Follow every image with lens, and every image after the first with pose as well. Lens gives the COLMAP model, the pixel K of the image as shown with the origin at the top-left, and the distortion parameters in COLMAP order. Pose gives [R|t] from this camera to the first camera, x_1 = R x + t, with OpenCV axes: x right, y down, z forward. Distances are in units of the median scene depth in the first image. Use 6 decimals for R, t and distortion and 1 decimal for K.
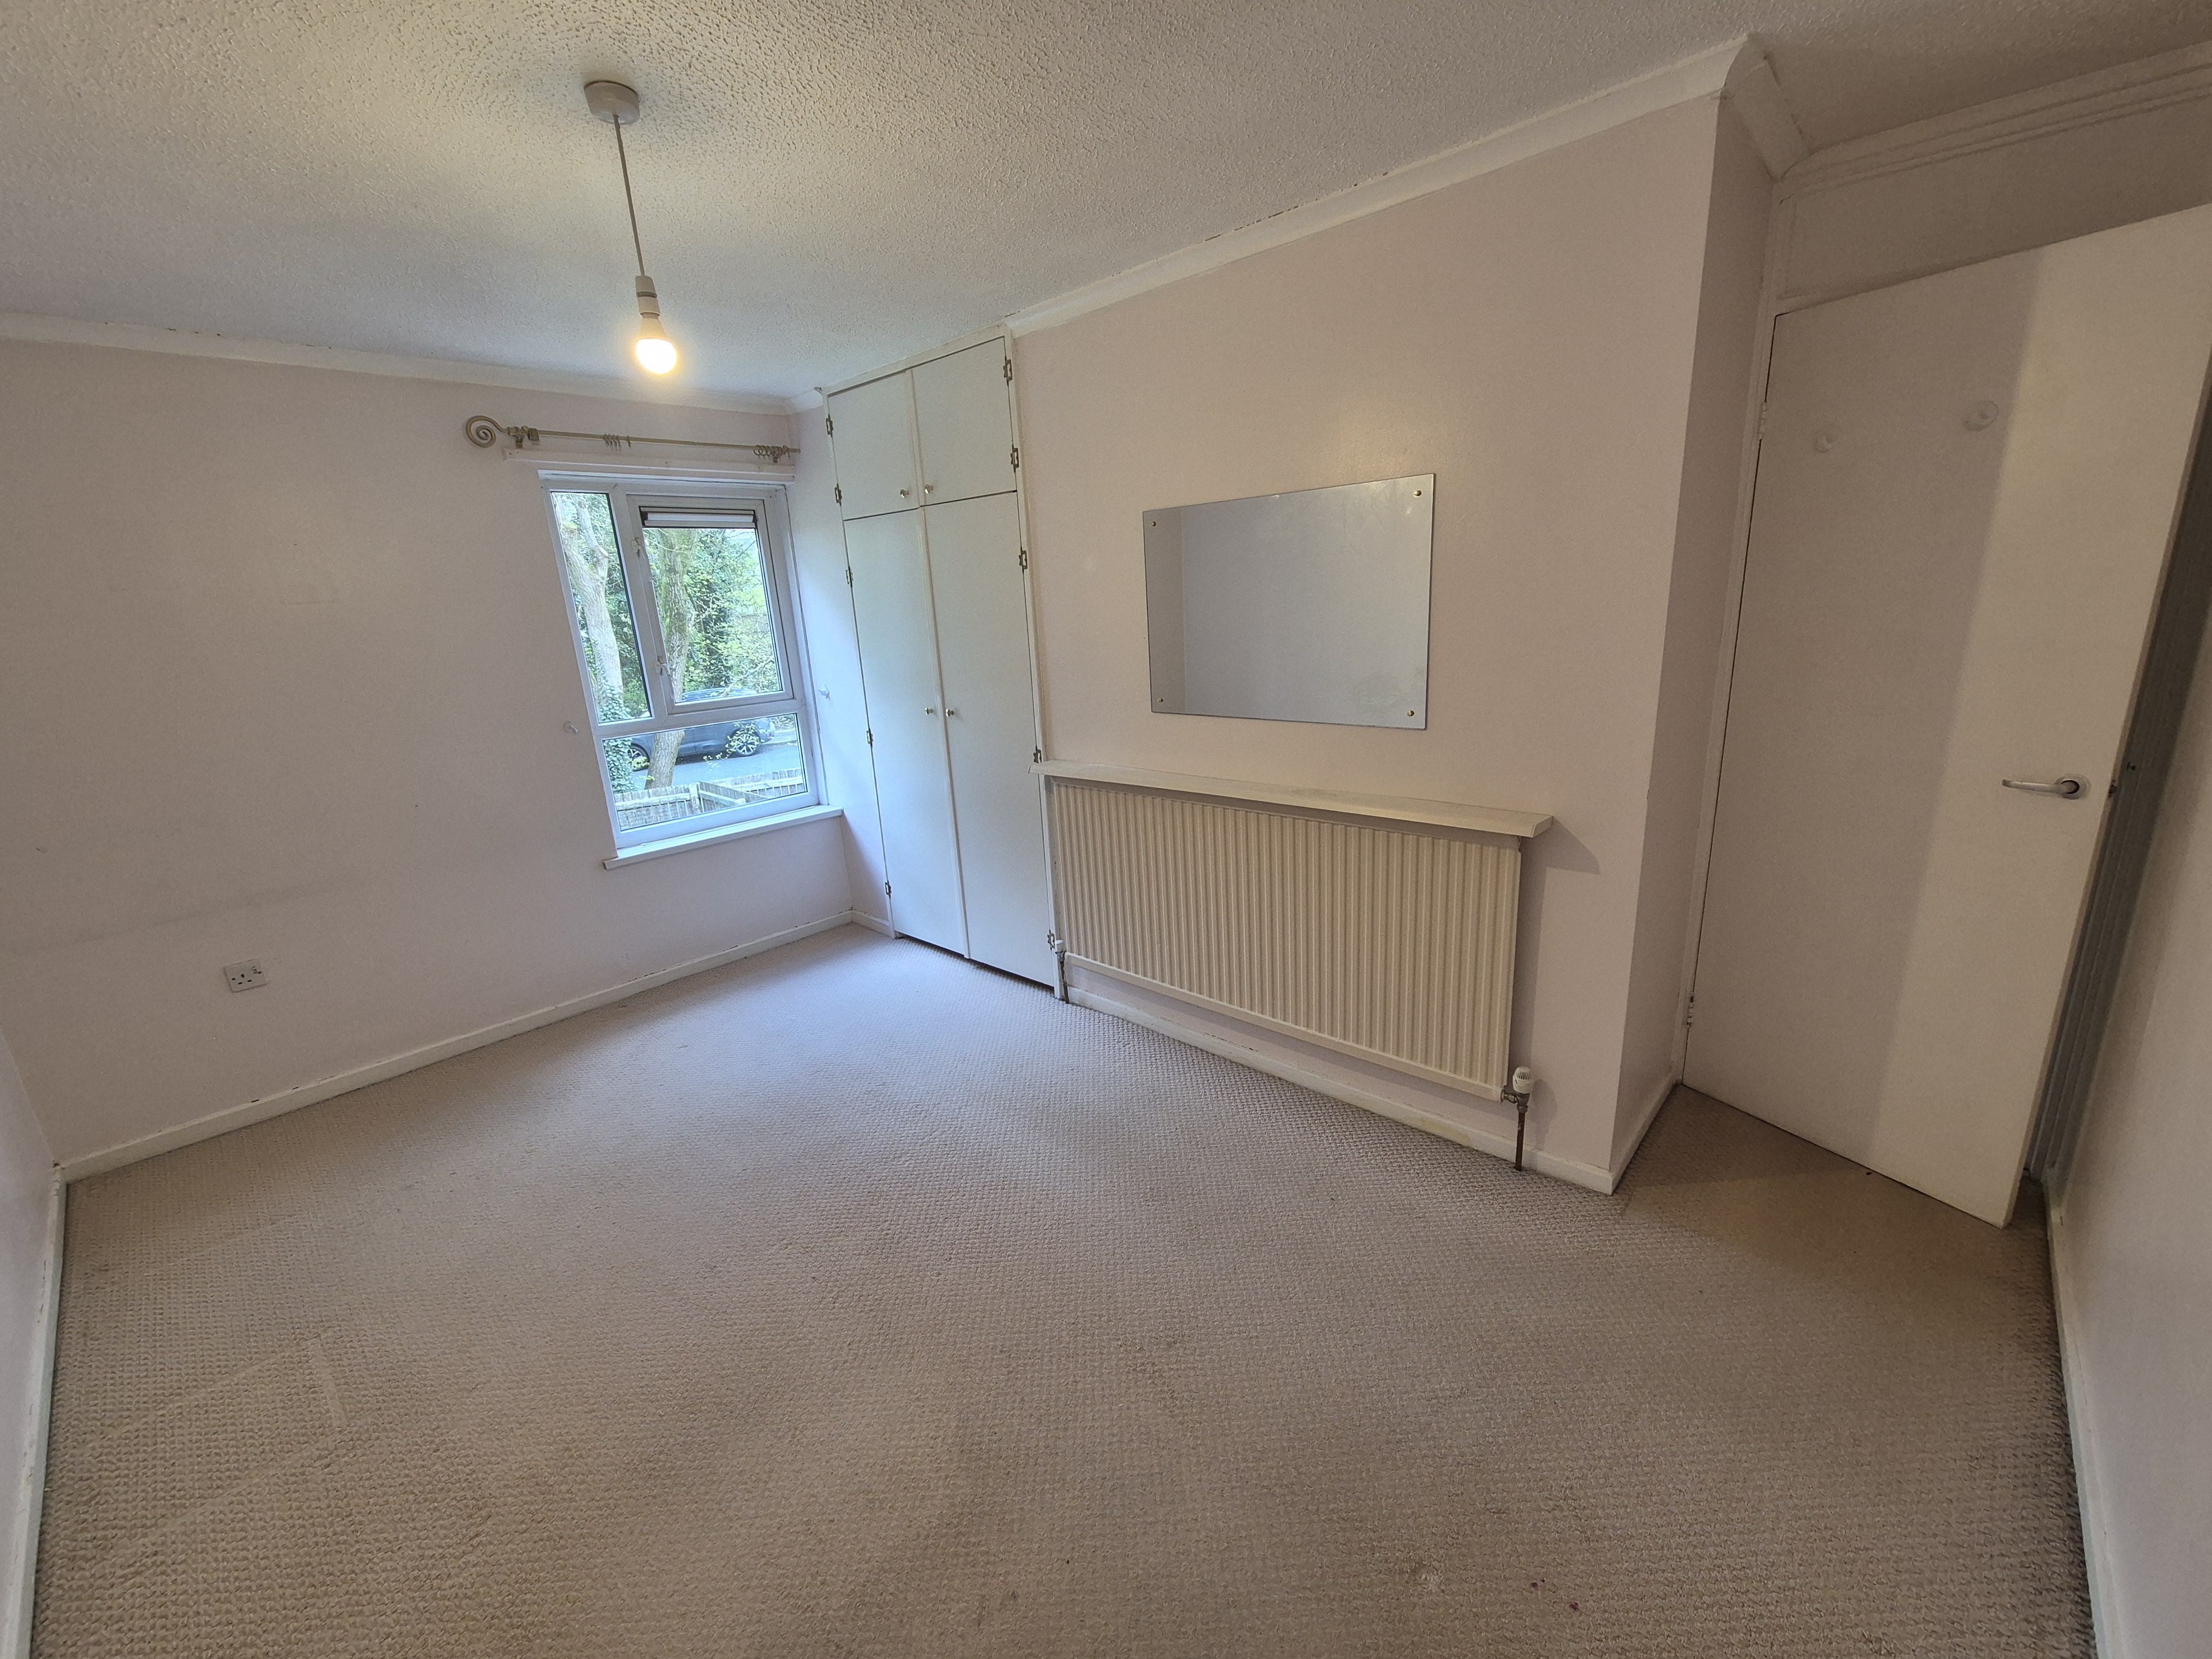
lens RADIAL K [[908.5, 0, 1108.4], [0, 908.5, 832.5], [0, 0, 1]] dist [0.002111, -0.000170]
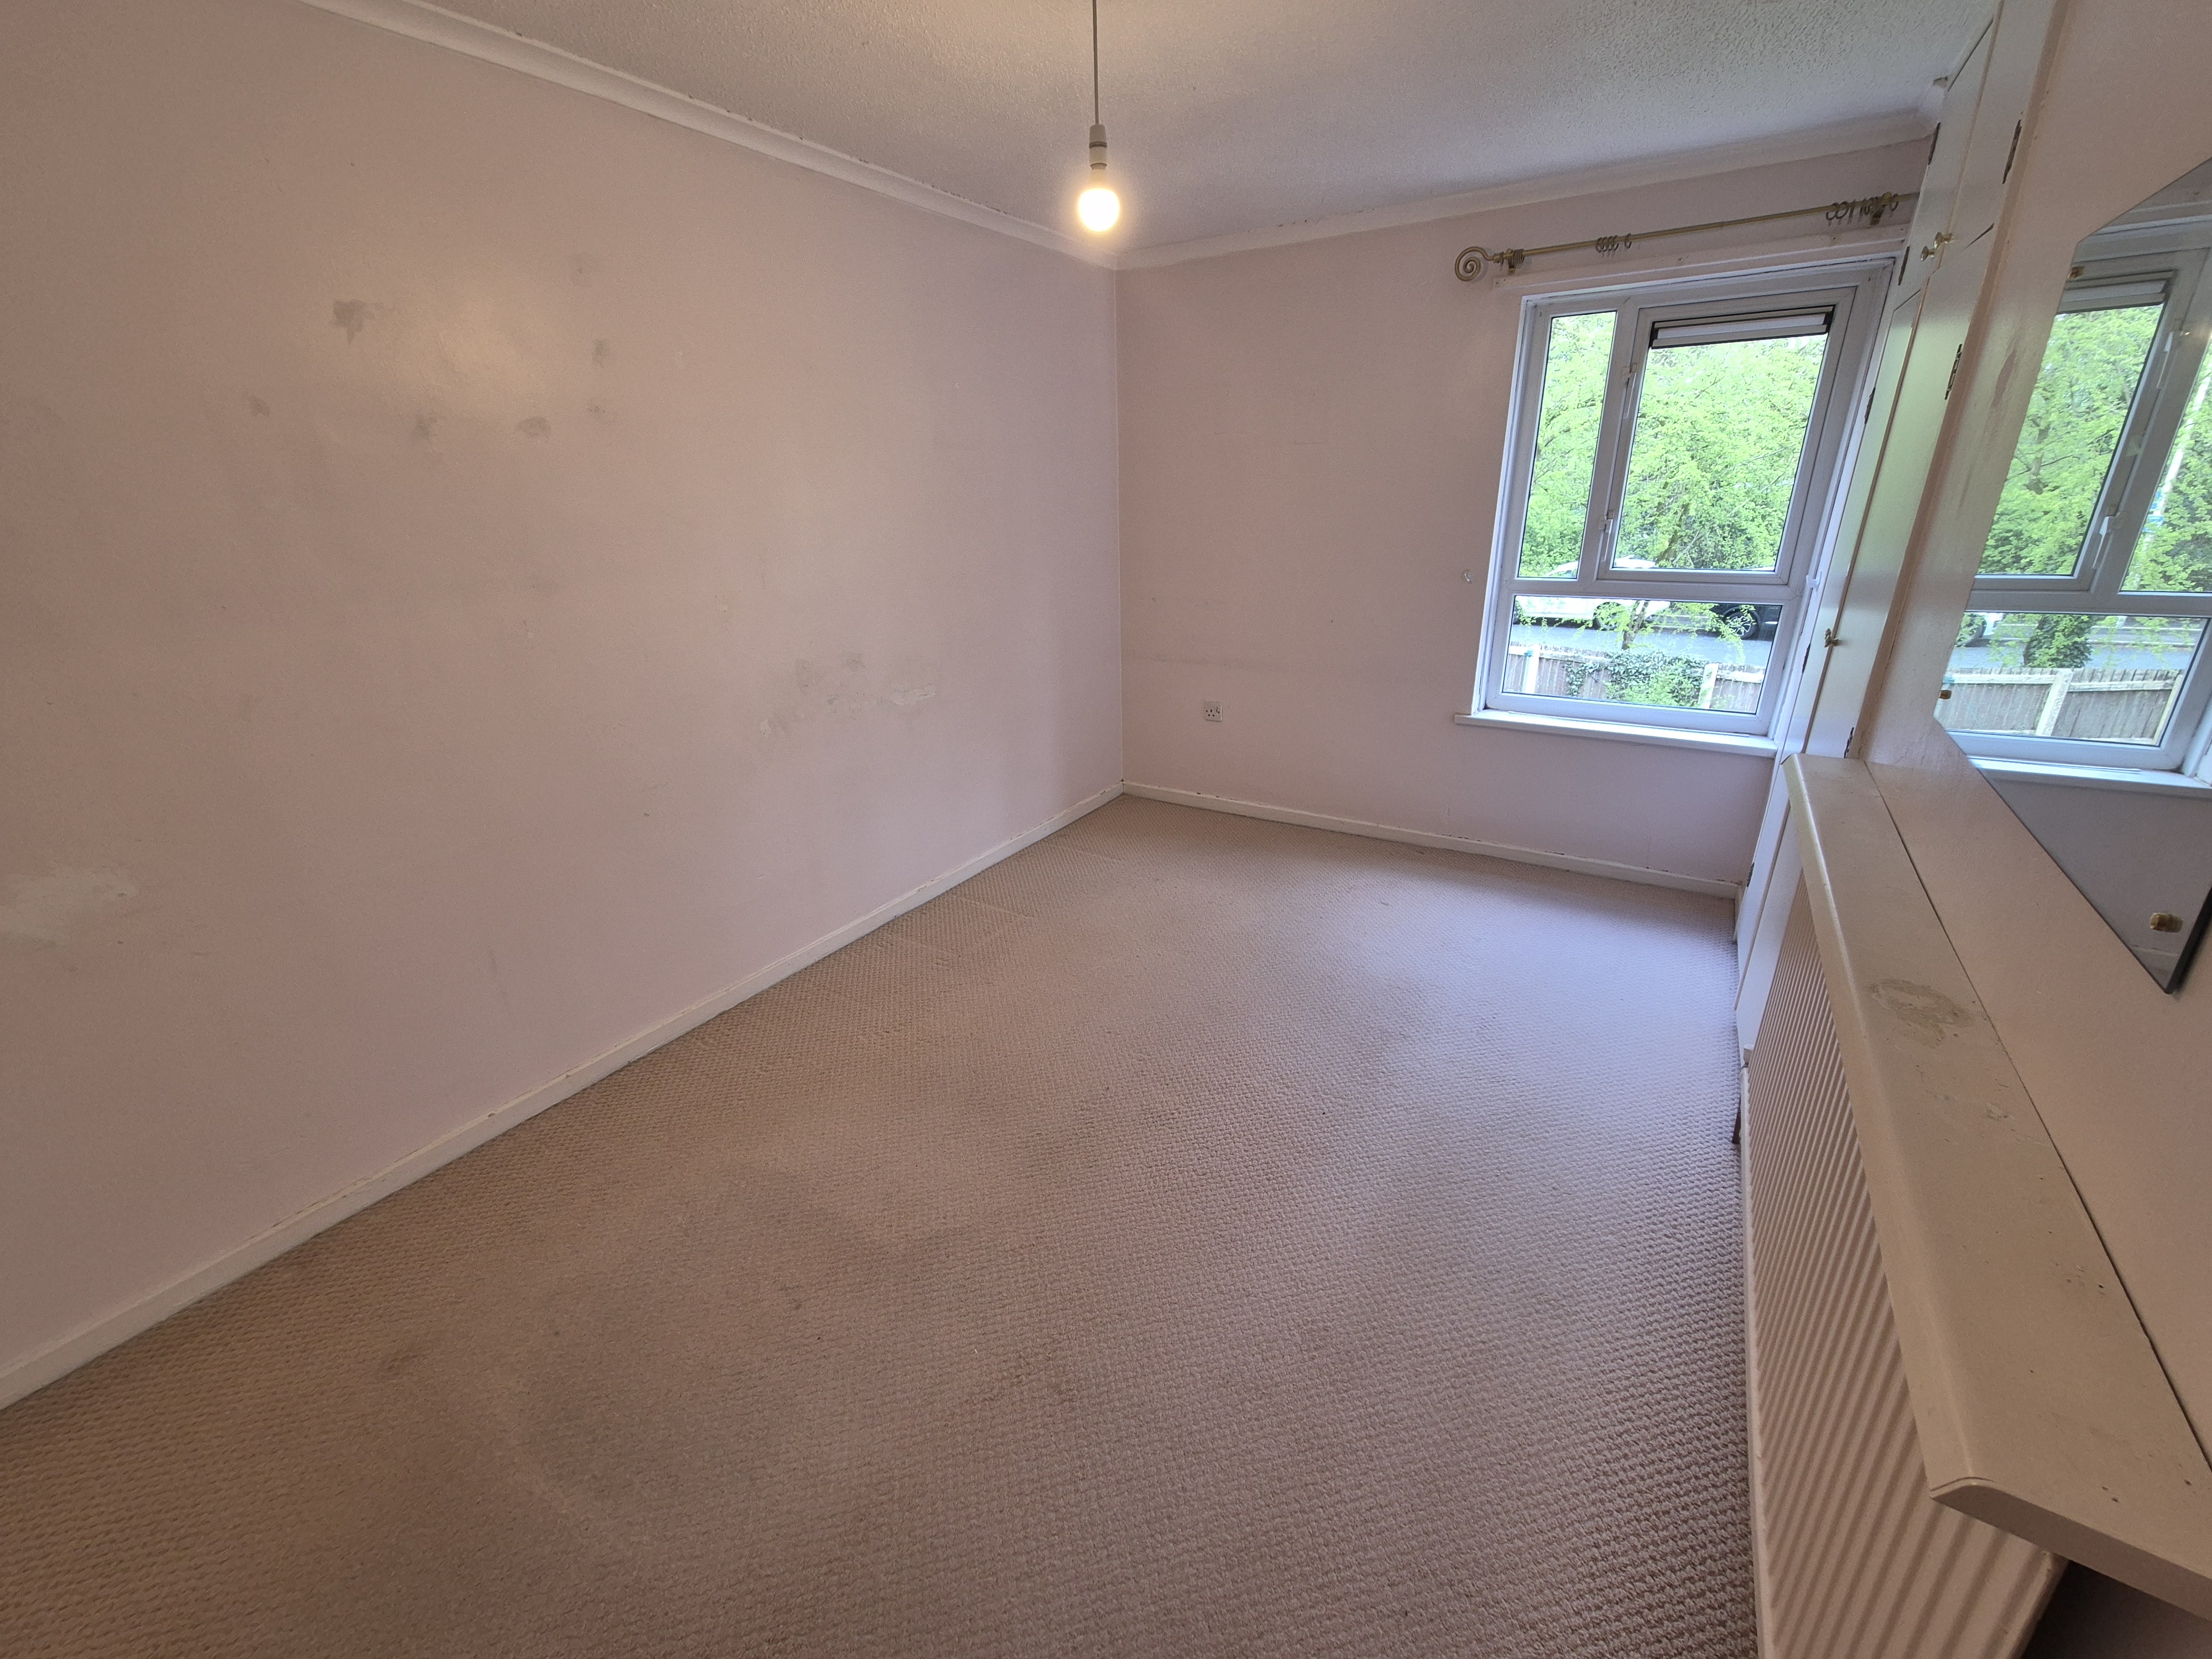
lens RADIAL K [[908.5, 0, 1103.3], [0, 908.5, 826.3], [0, 0, 1]] dist [0.002111, -0.000170]
pose [[0.191110, 0.391812, -0.899978, 0.332408], [-0.239448, 0.907787, 0.344365, -0.111145], [0.951915, 0.149686, 0.267306, 0.386985]]
